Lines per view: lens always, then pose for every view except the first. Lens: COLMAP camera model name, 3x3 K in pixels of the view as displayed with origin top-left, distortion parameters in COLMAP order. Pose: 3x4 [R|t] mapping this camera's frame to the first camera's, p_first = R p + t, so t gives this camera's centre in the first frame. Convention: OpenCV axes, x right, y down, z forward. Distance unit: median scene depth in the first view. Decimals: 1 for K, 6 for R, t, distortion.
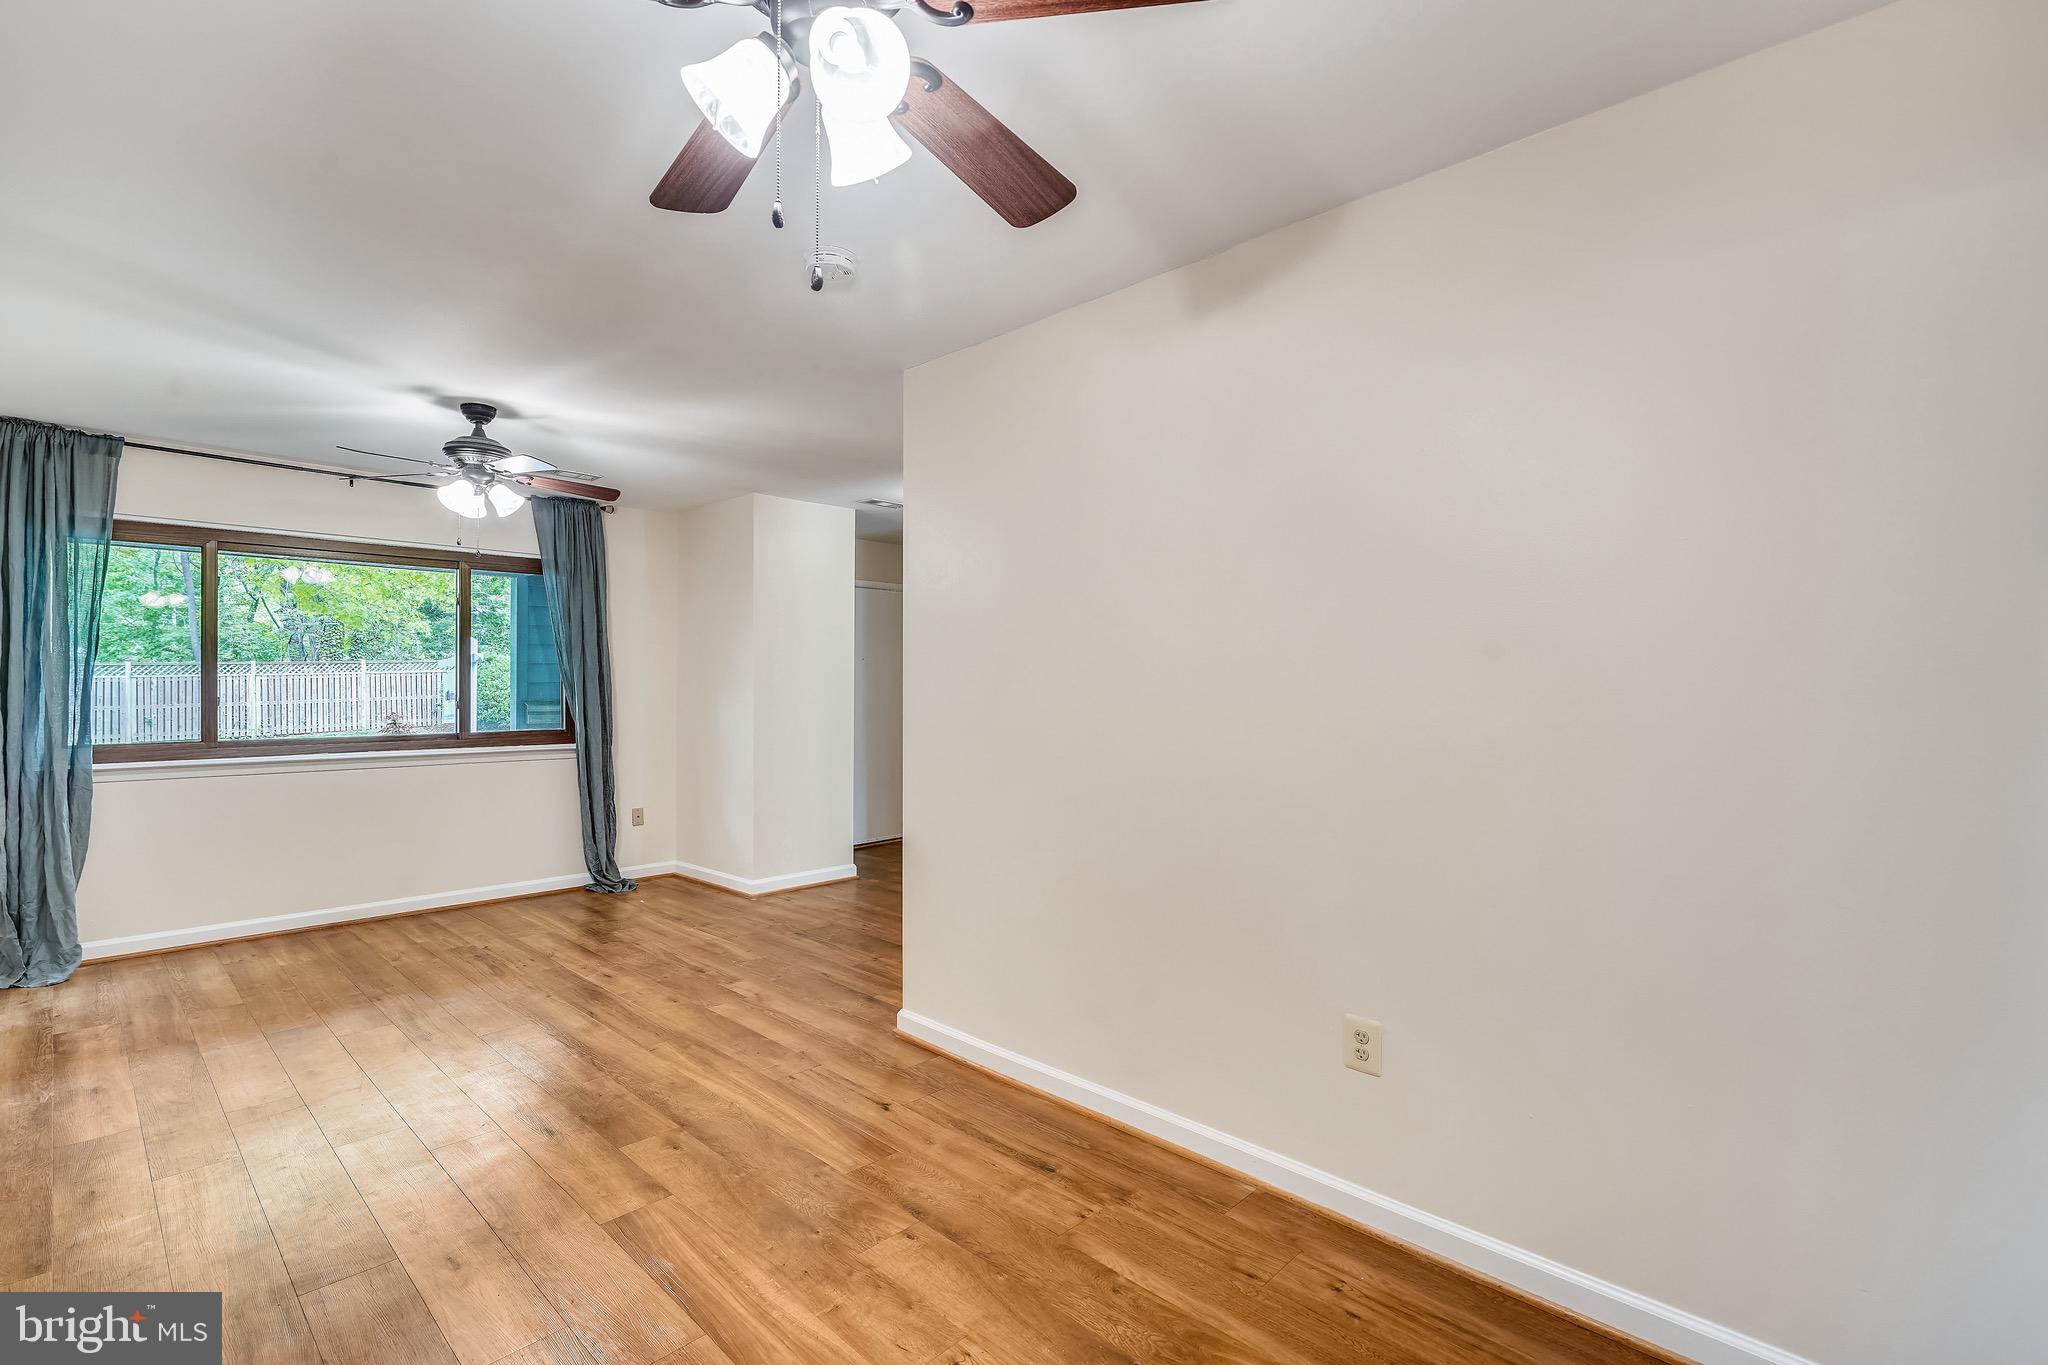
lens RADIAL K [[931.7, 0, 1024.0], [0, 931.7, 682.5], [0, 0, 1]] dist [0.000784, -0.001417]
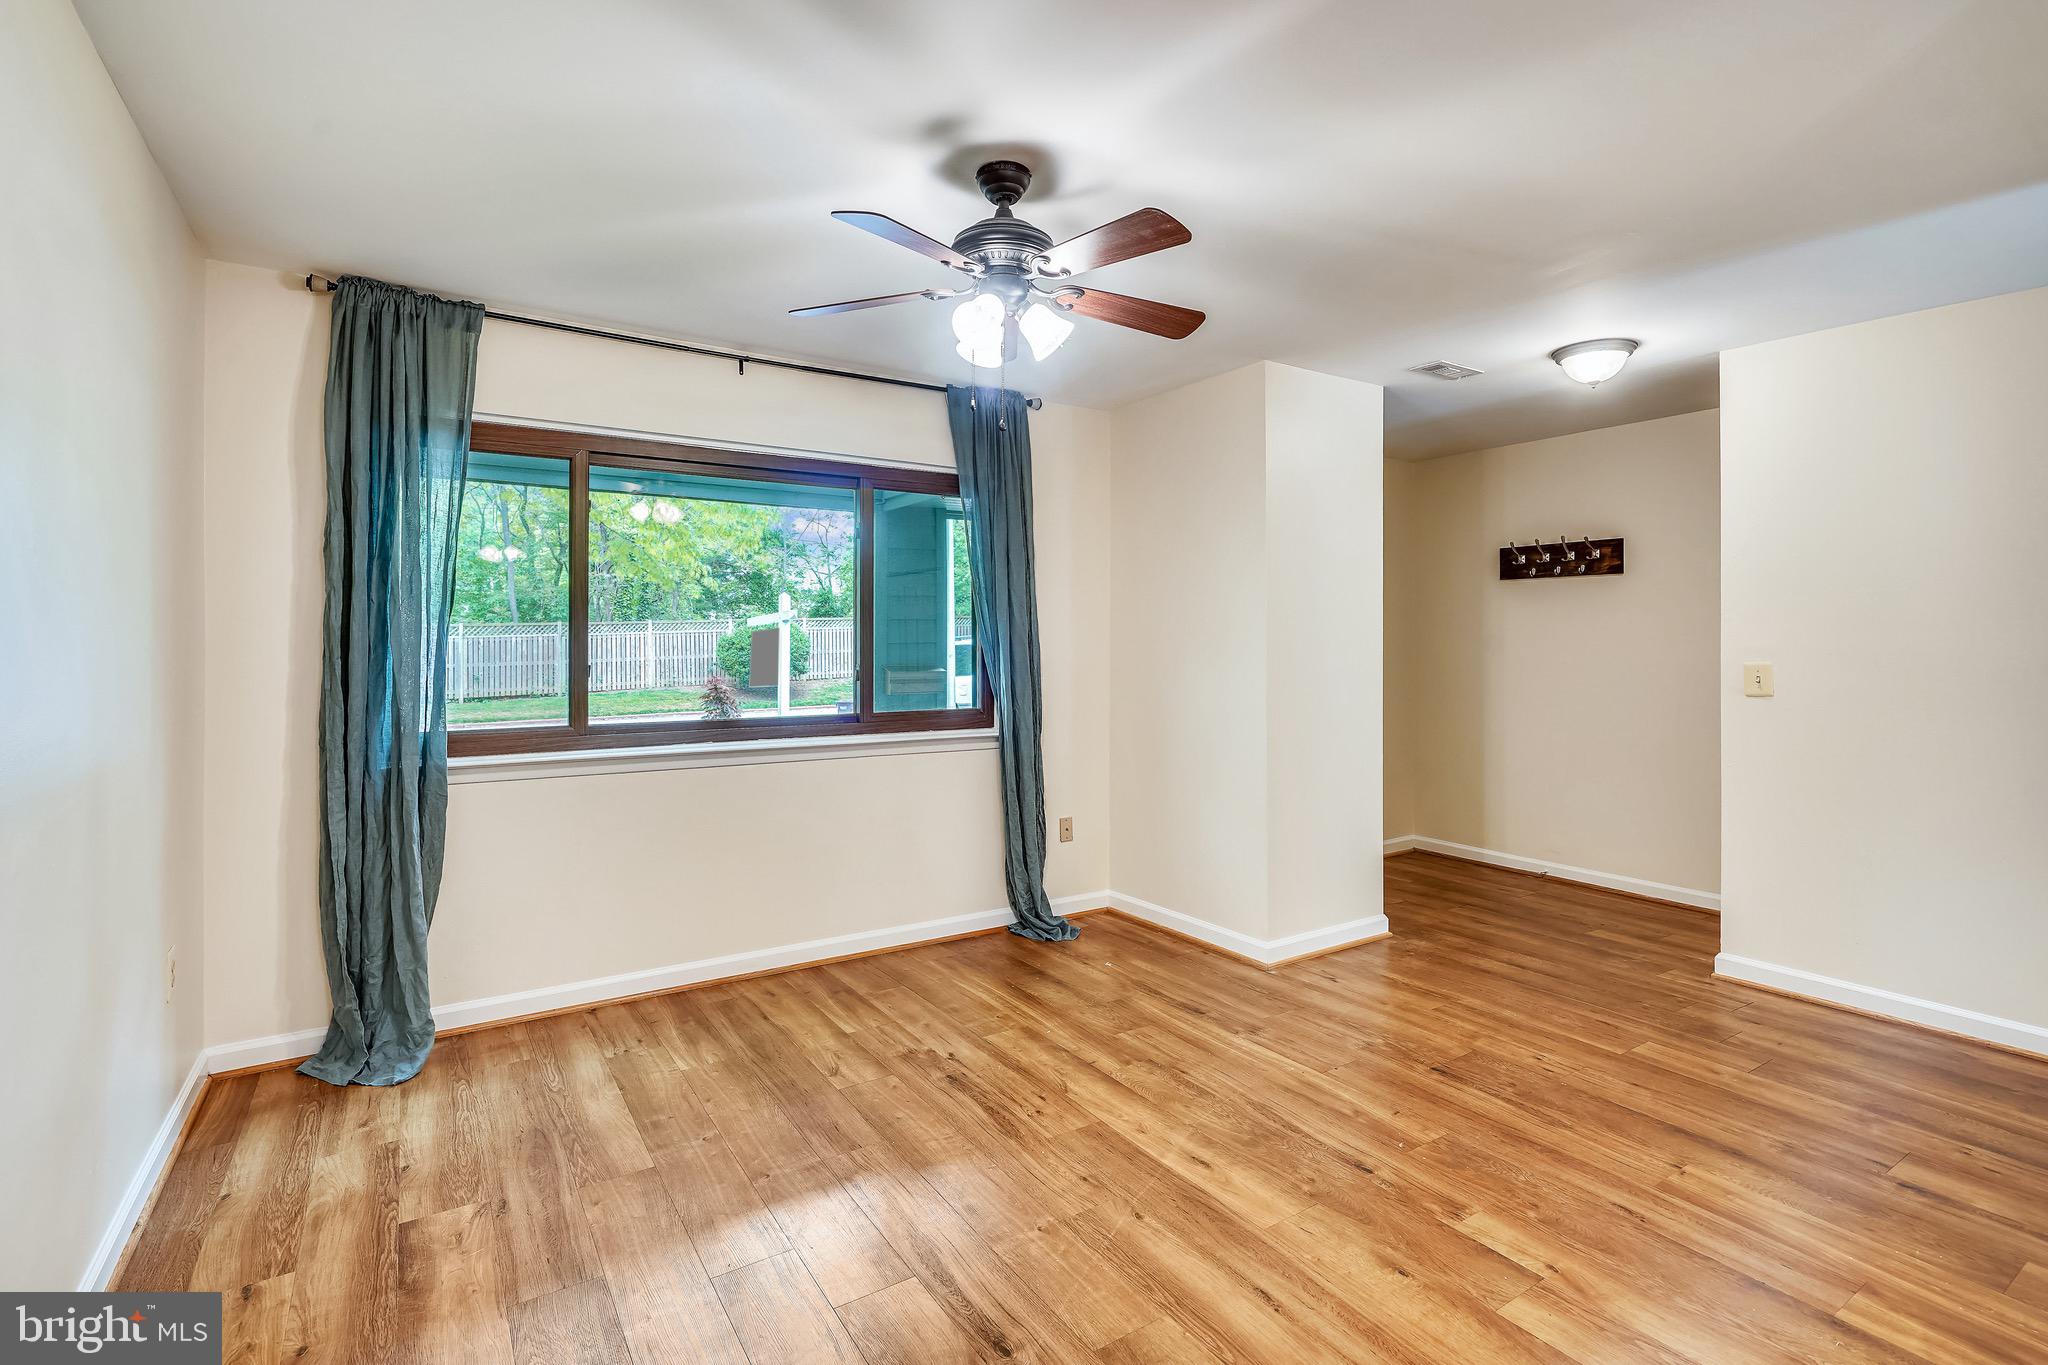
lens RADIAL K [[955.8, 0, 1013.4], [0, 955.8, 635.8], [0, 0, 1]] dist [0.001238, 0.000271]
pose [[0.971609, -0.002138, -0.236582, -0.404500], [0.000763, 0.999982, -0.005904, -0.002958], [0.236590, 0.005556, 0.971594, 0.389158]]
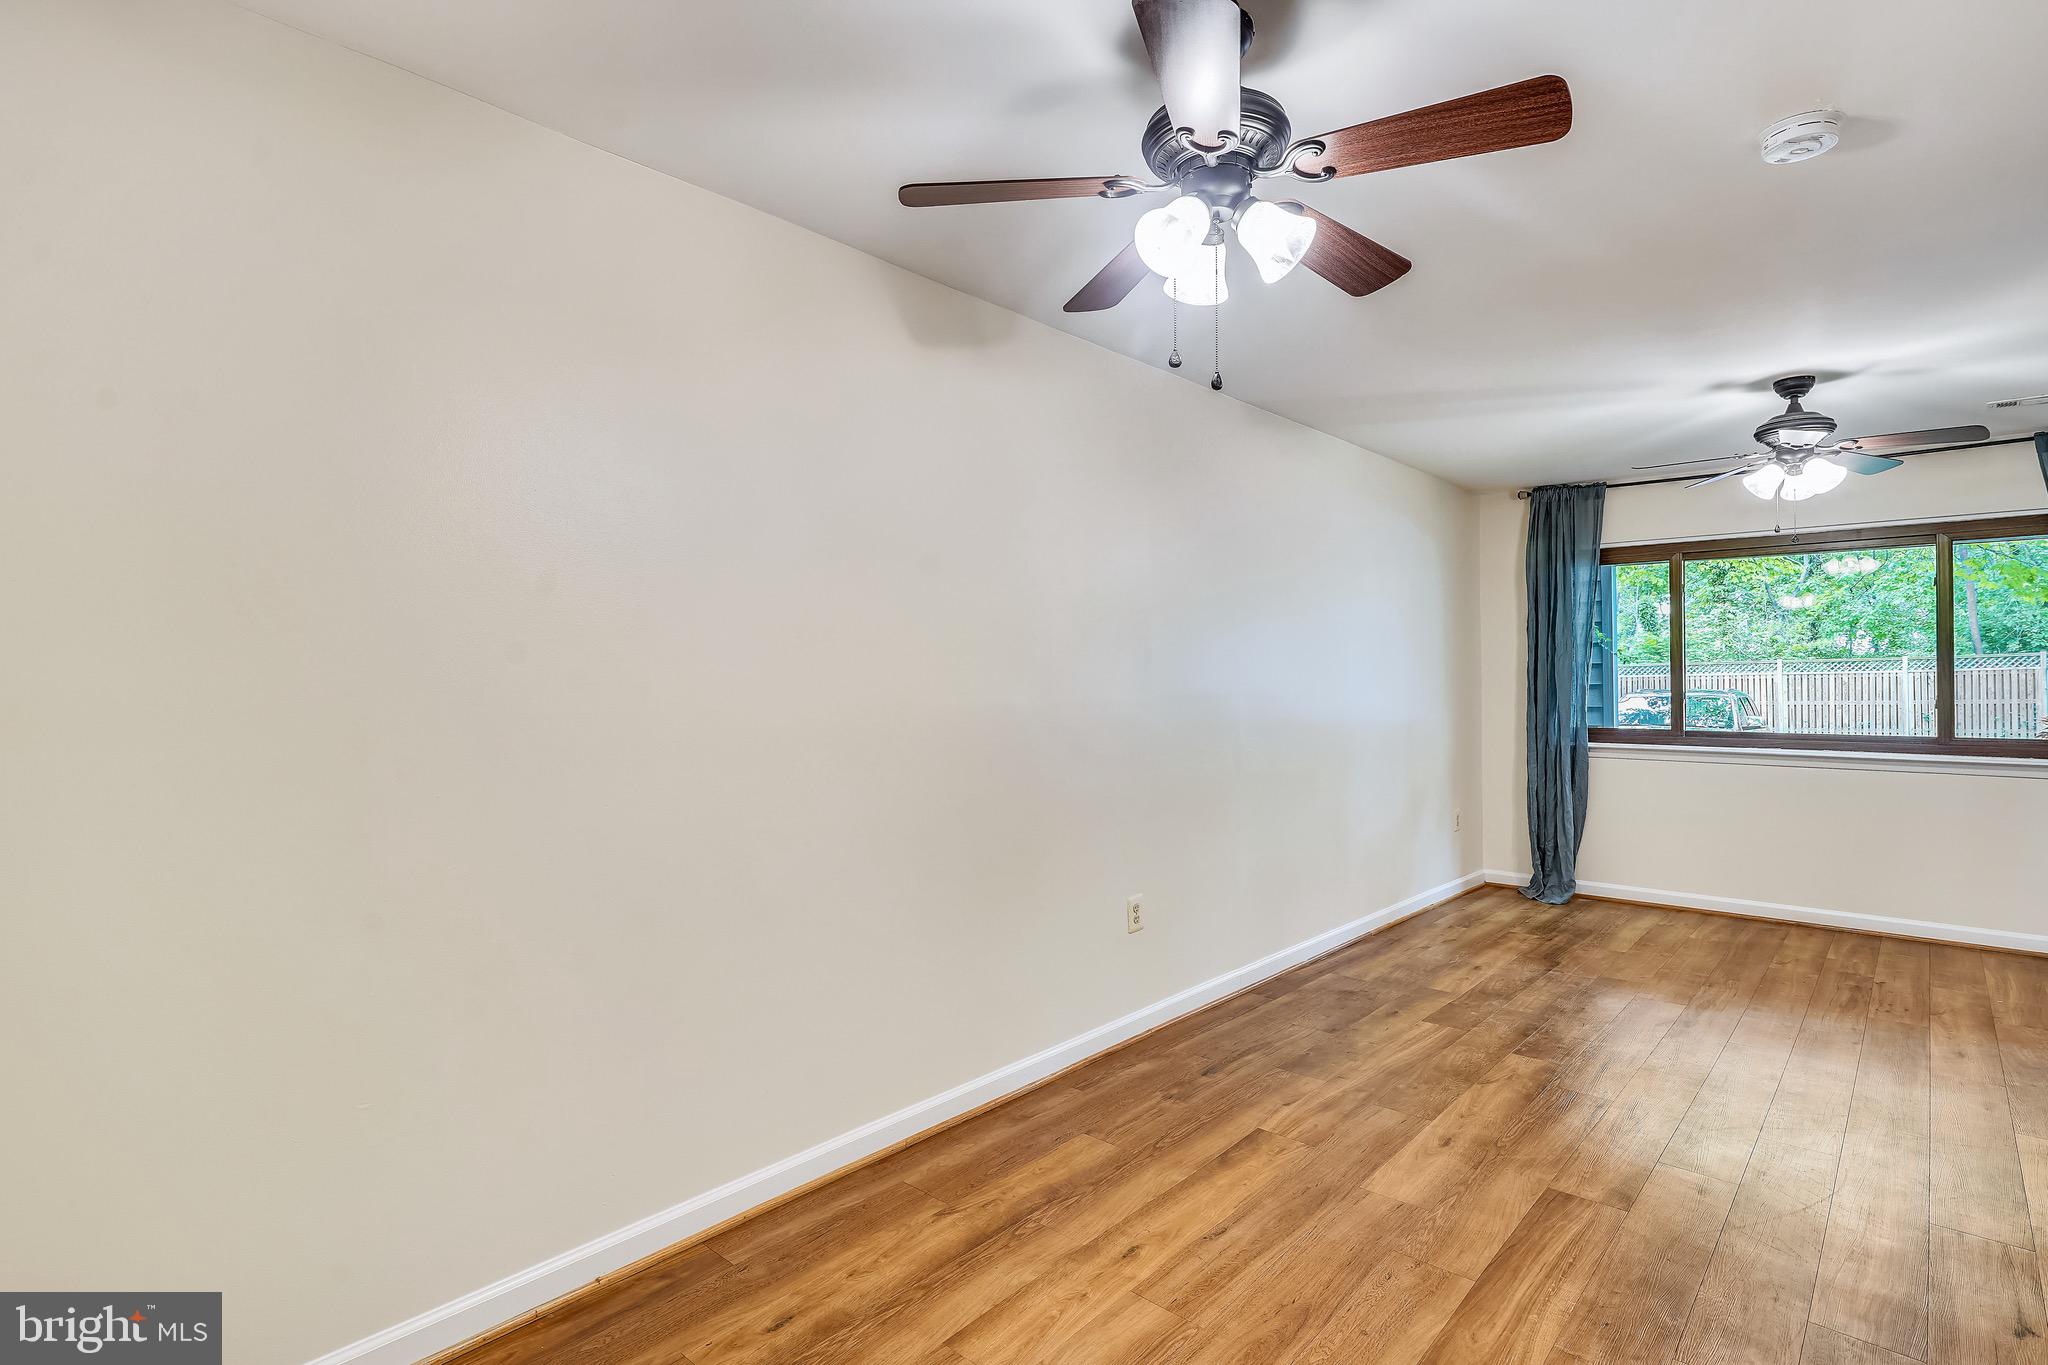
lens RADIAL K [[999.9, 0, 1040.3], [0, 999.9, 674.5], [0, 0, 1]] dist [0.000852, 0.000217]
pose [[0.039761, -0.006668, -0.999187, 0.346581], [0.004412, 0.999969, -0.006498, -0.000263], [0.999199, -0.004150, 0.039789, 0.194257]]
